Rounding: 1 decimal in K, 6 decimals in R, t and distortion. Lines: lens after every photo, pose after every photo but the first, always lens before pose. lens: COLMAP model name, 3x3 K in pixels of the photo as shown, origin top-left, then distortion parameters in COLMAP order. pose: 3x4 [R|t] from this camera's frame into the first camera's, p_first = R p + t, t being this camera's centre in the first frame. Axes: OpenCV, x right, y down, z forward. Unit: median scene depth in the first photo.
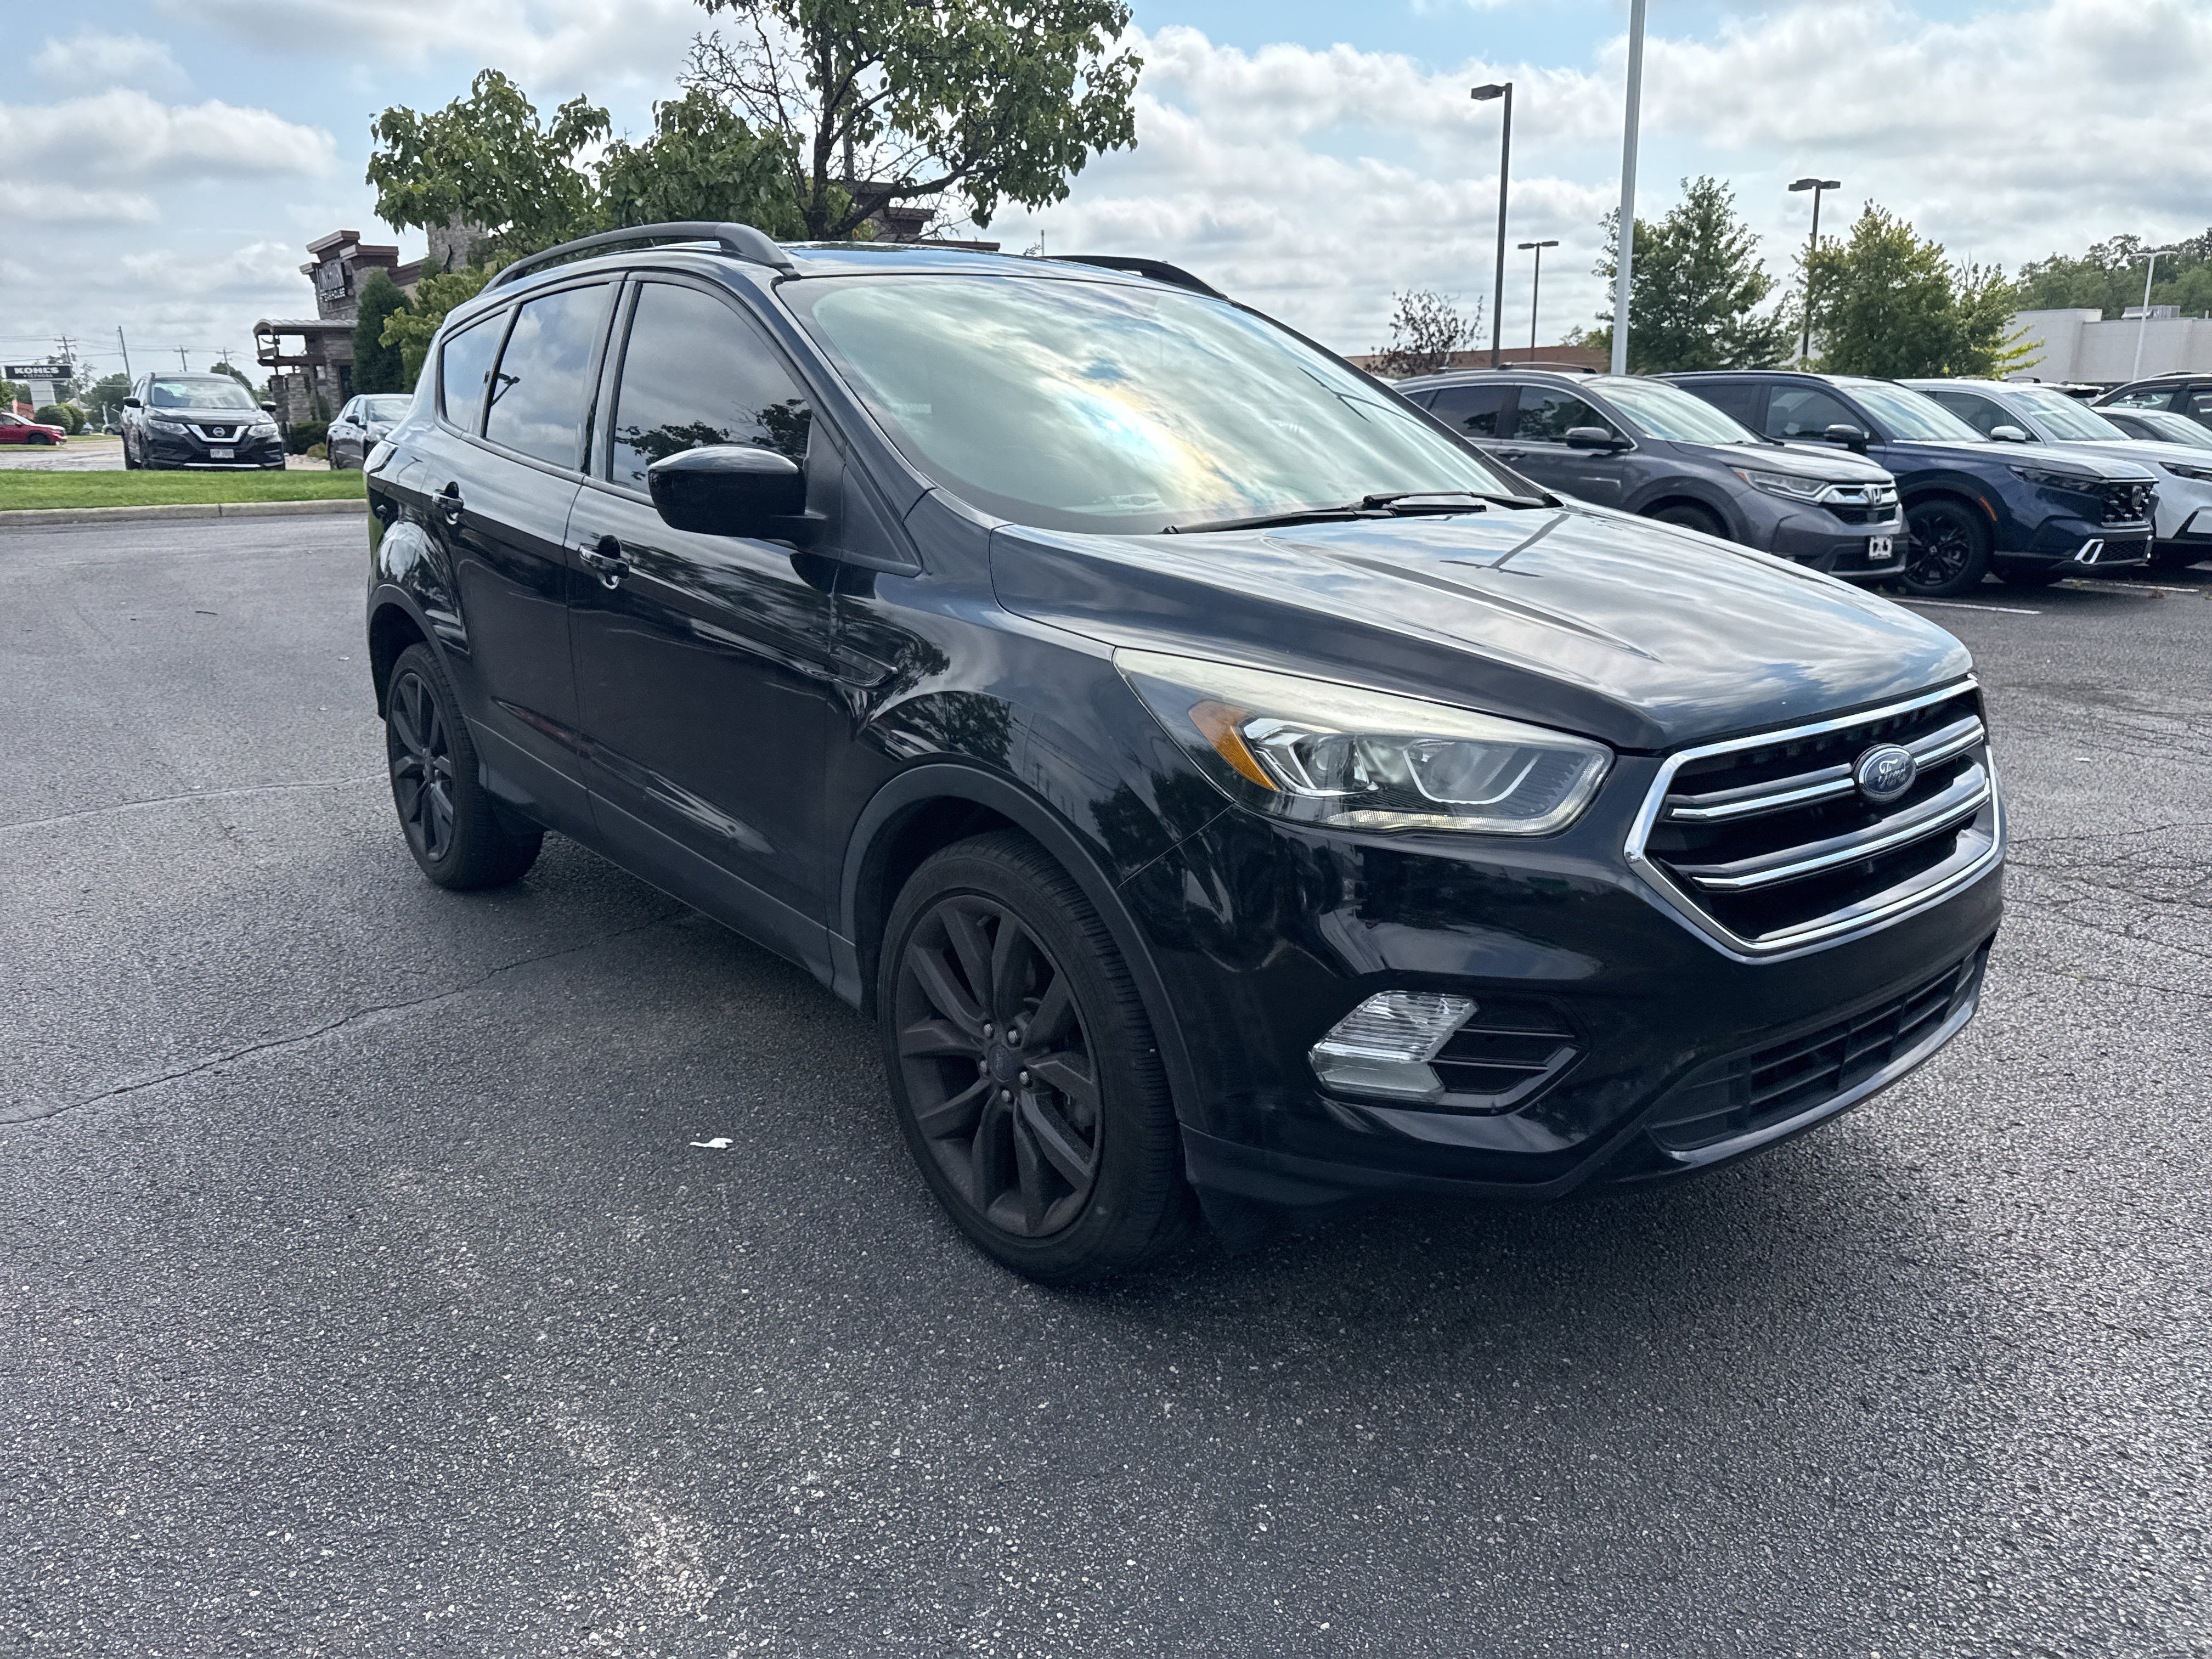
lens RADIAL K [[1573.5, 0, 1116.4], [0, 1573.5, 812.1], [0, 0, 1]] dist [0.017385, -0.022175]
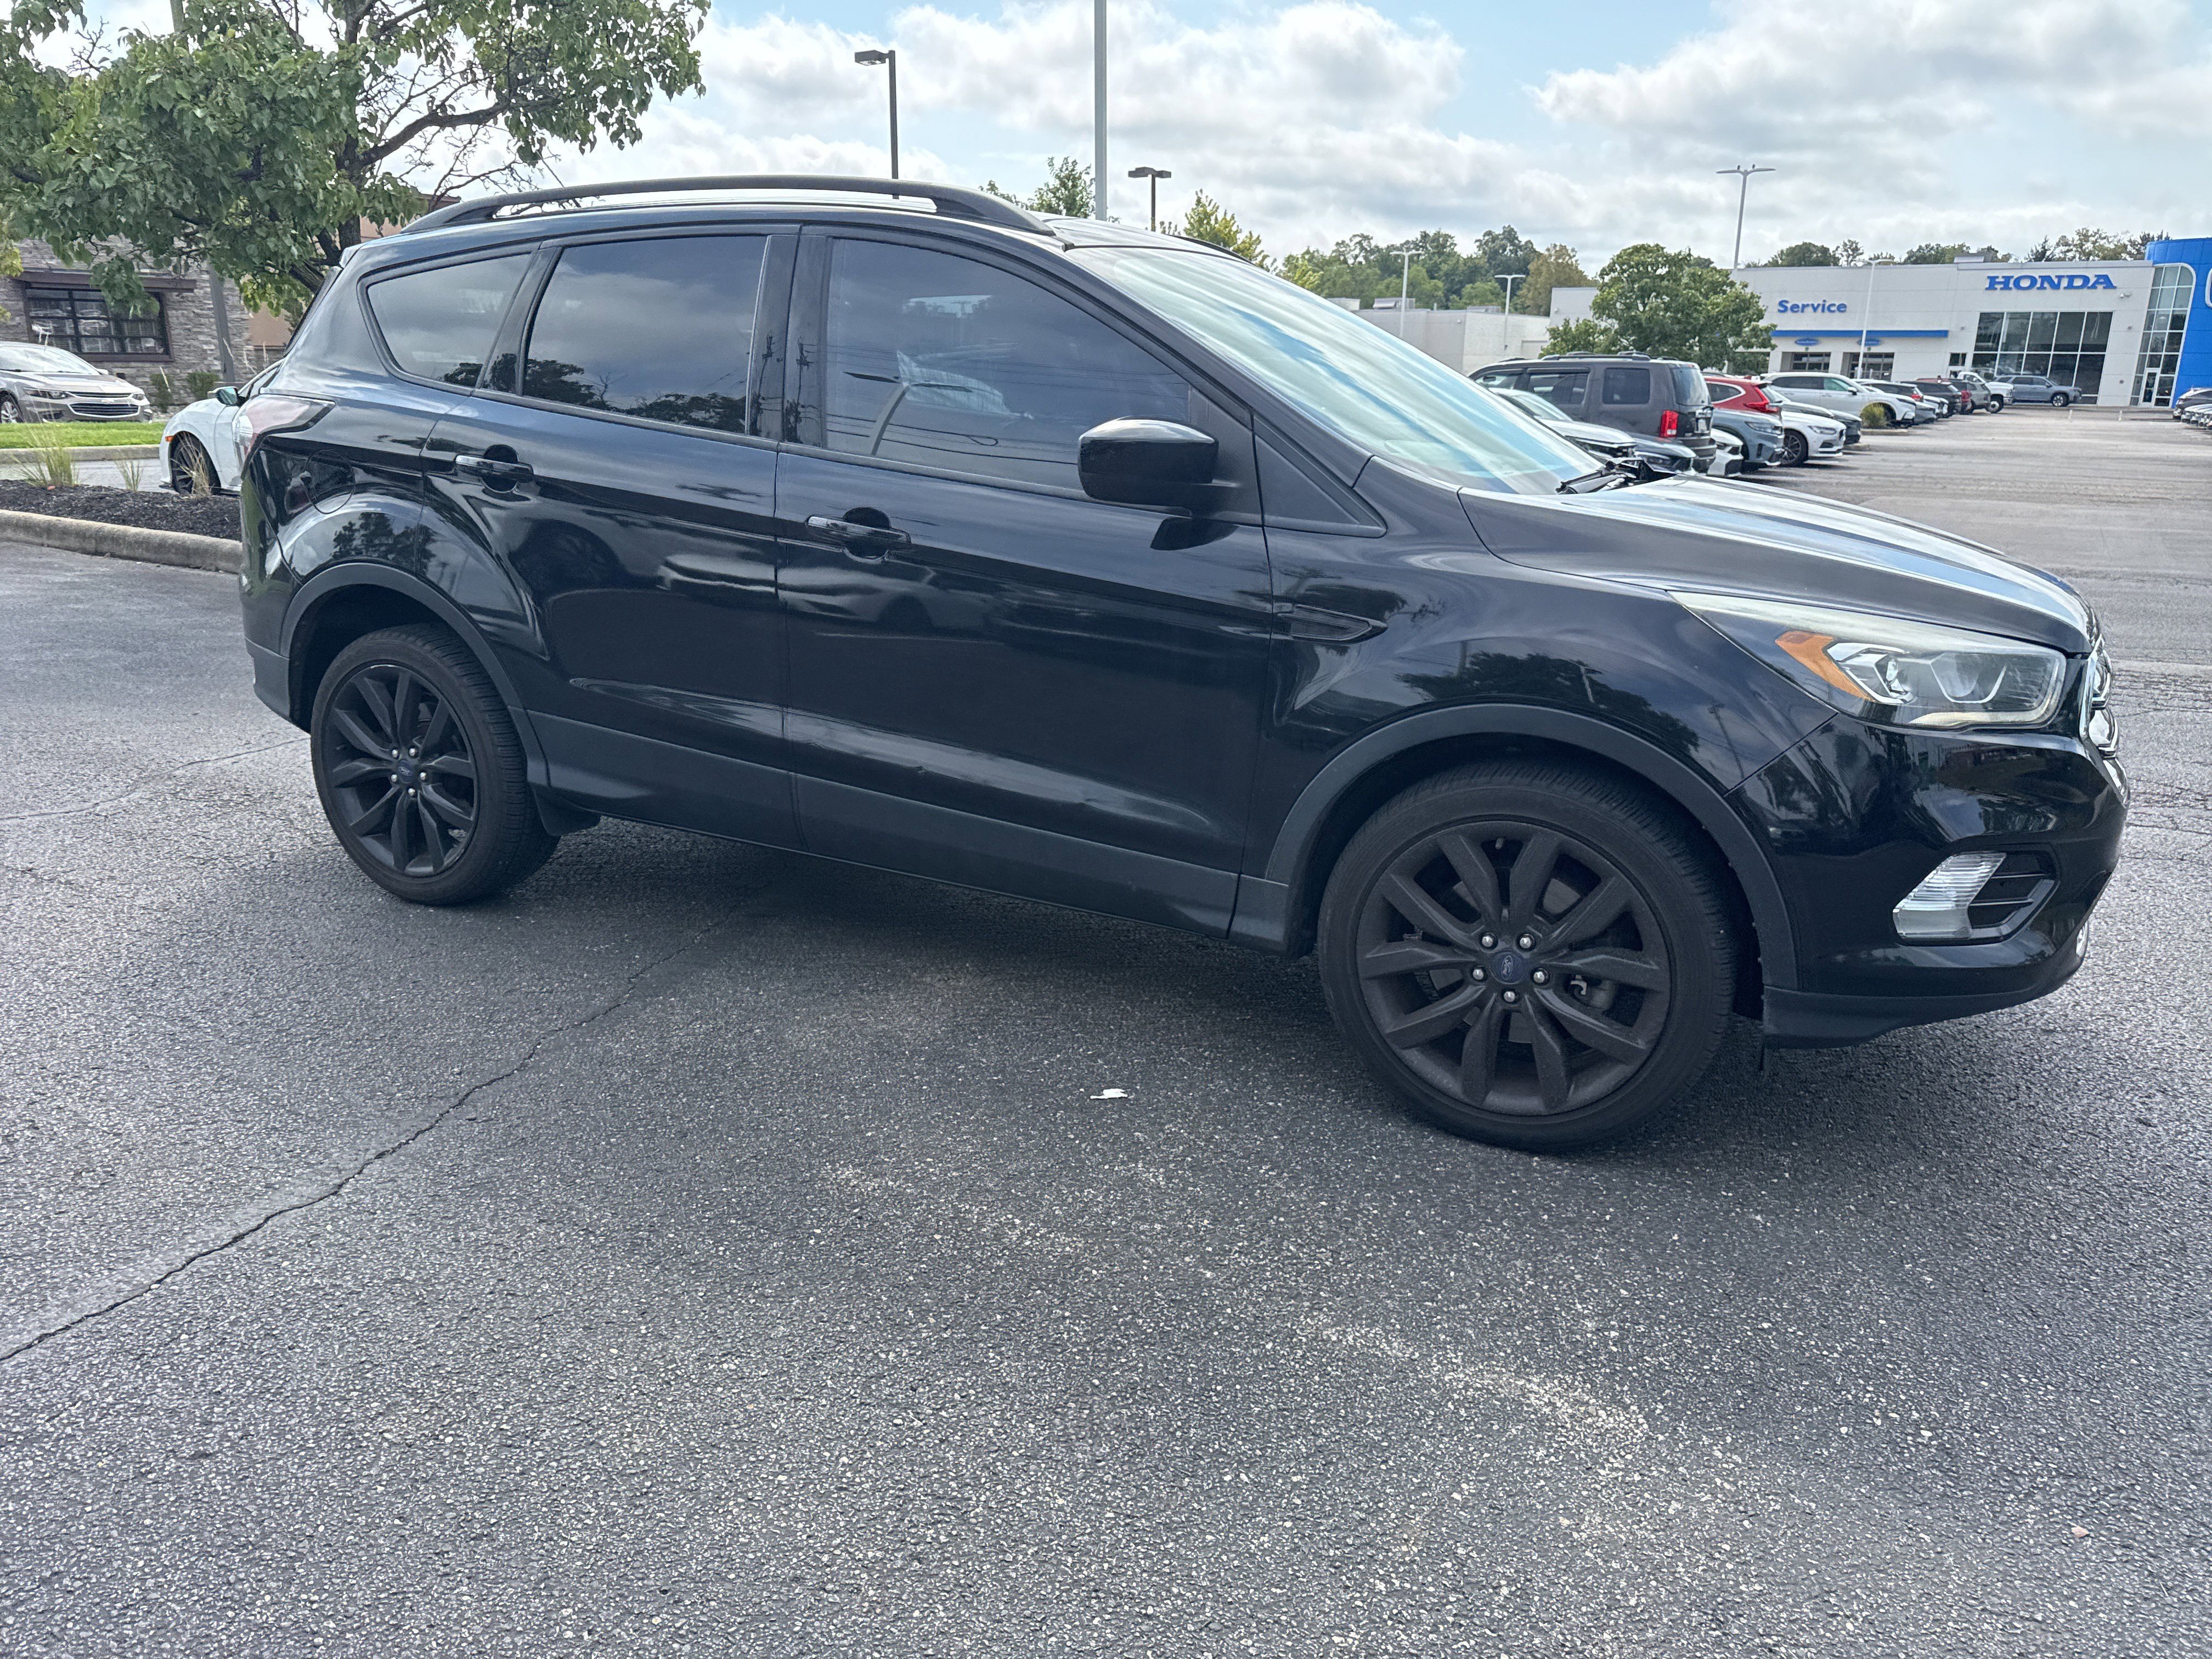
lens RADIAL K [[1573.5, 0, 1116.4], [0, 1573.5, 812.1], [0, 0, 1]] dist [0.017385, -0.022175]
pose [[0.918133, -0.084094, 0.387246, -0.329673], [0.075166, 0.996440, 0.038172, -0.007076], [-0.389078, -0.005940, 0.921186, 0.028168]]
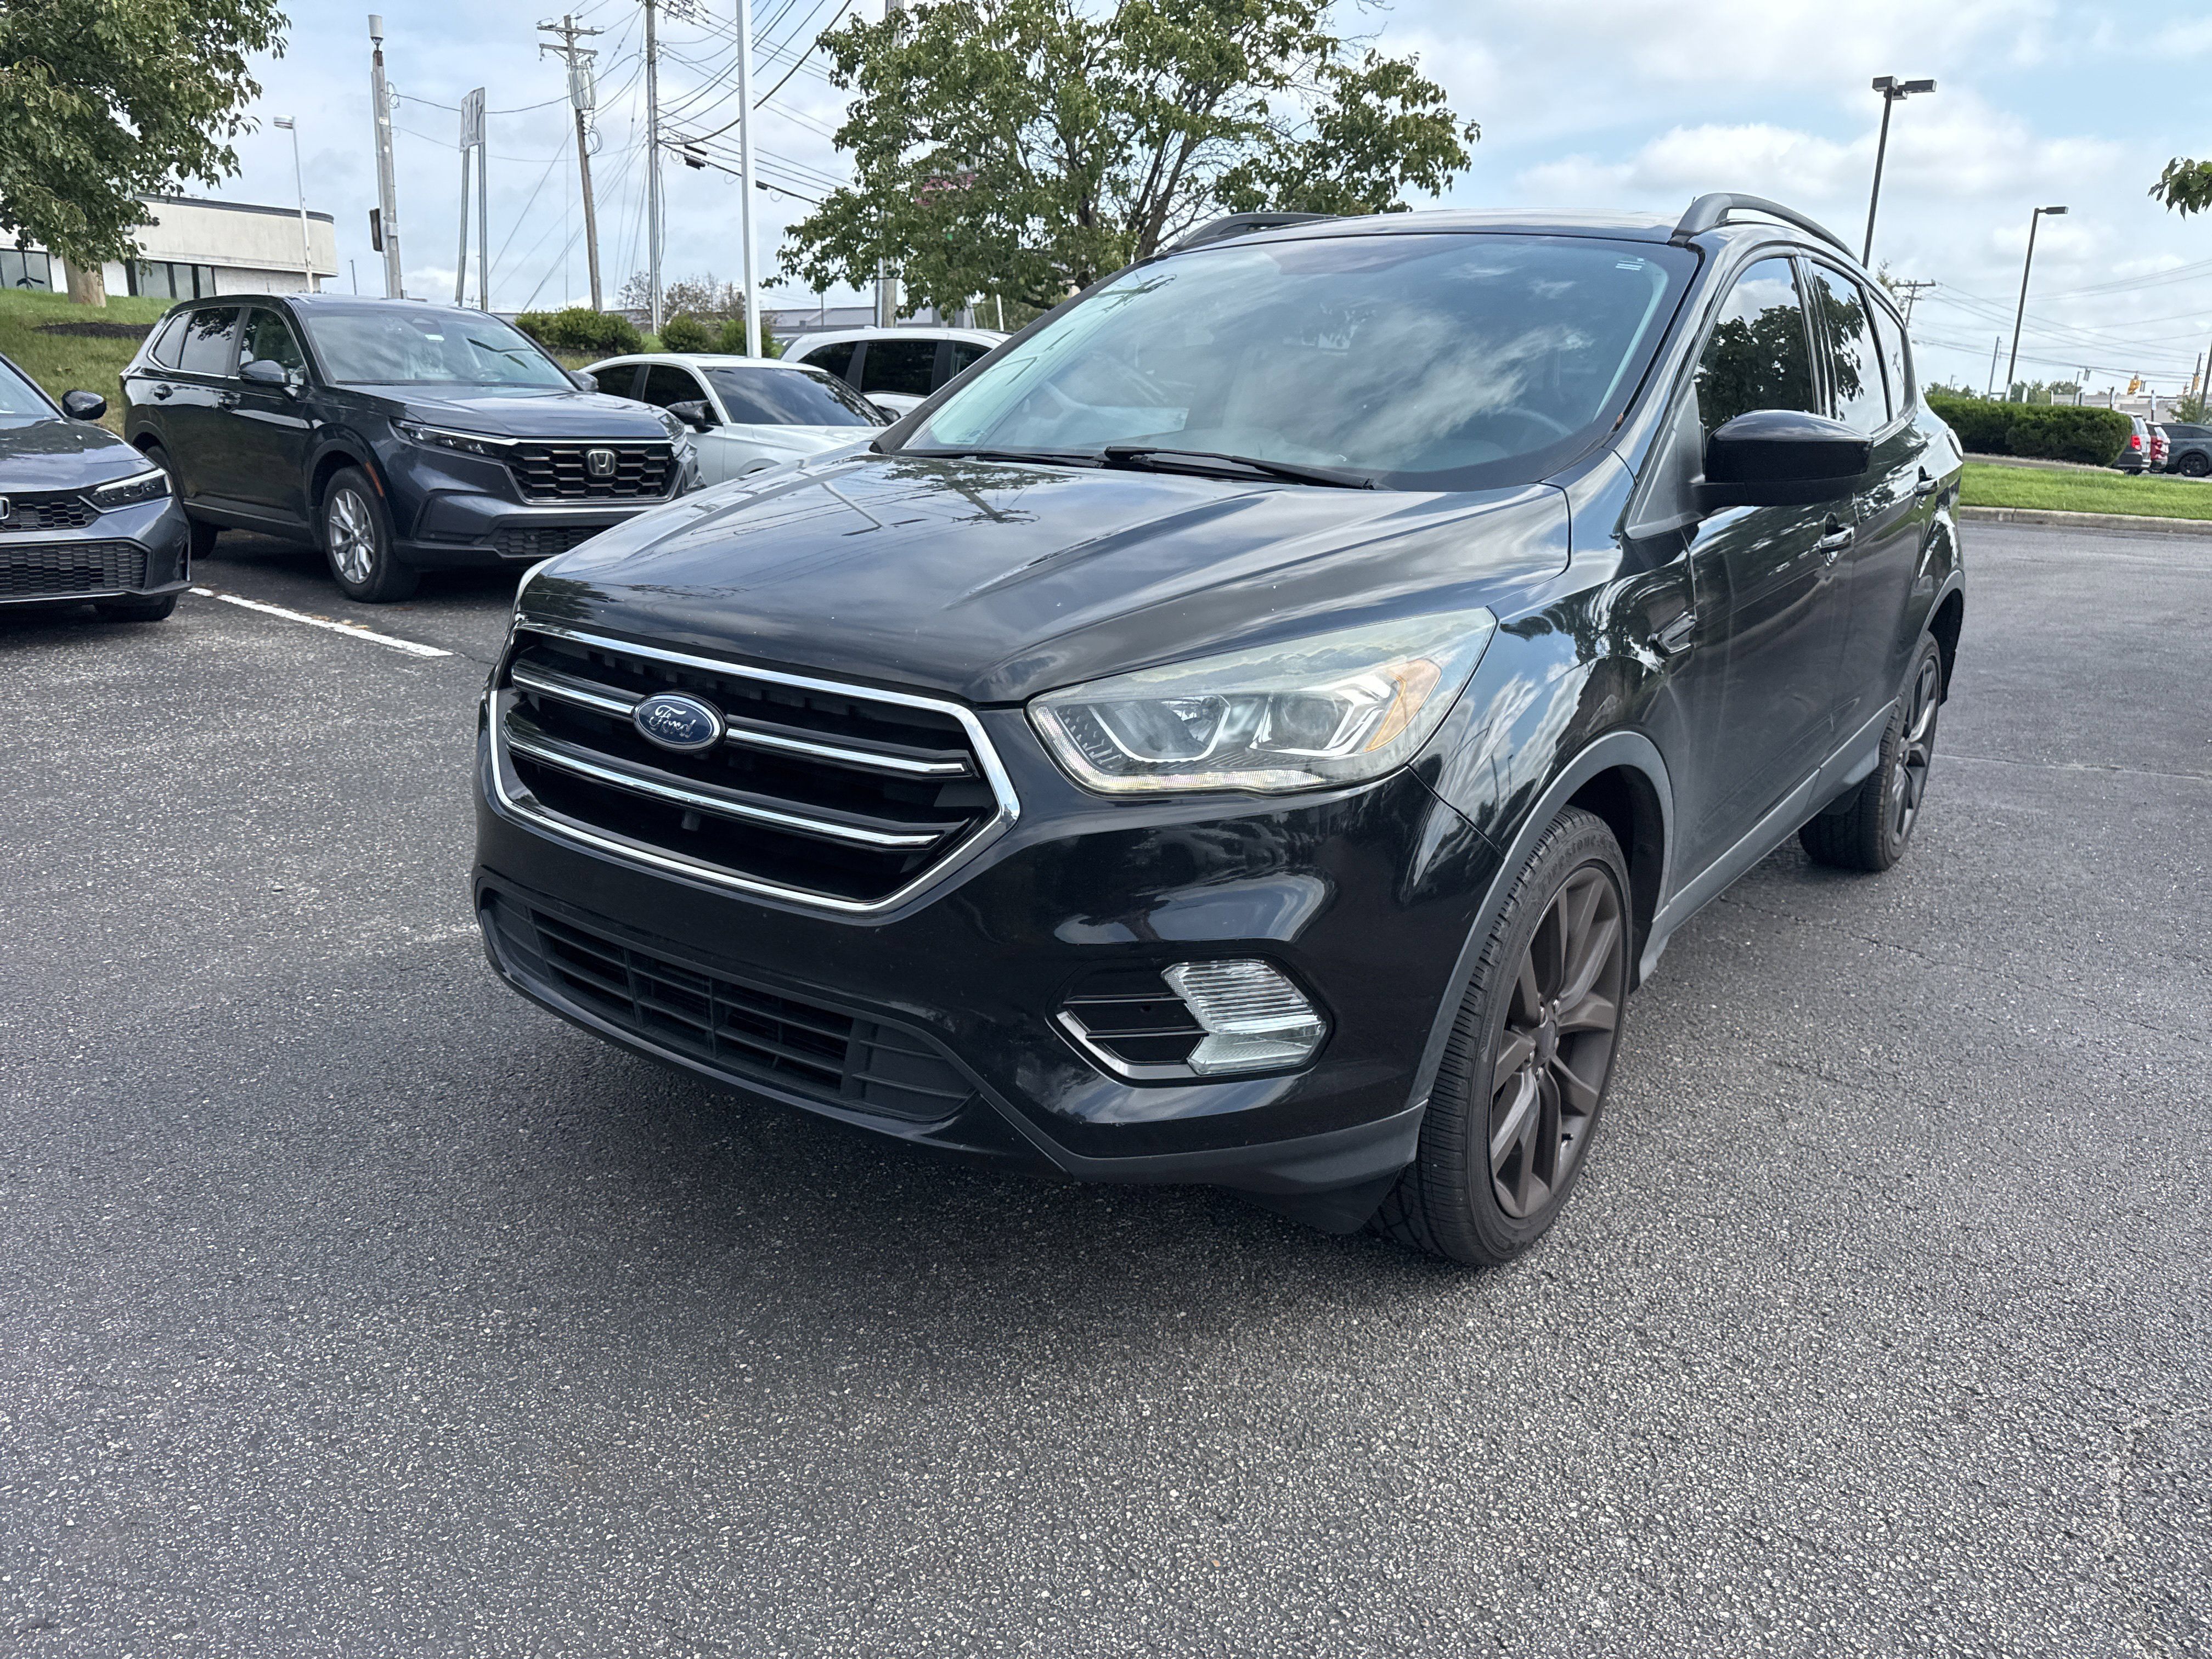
lens RADIAL K [[1569.5, 0, 1112.1], [0, 1569.5, 816.1], [0, 0, 1]] dist [0.015148, -0.018237]
pose [[0.230611, 0.262088, -0.937085, 0.565790], [-0.271416, 0.942146, 0.196710, -0.089289], [0.934426, 0.208976, 0.288404, 0.388544]]
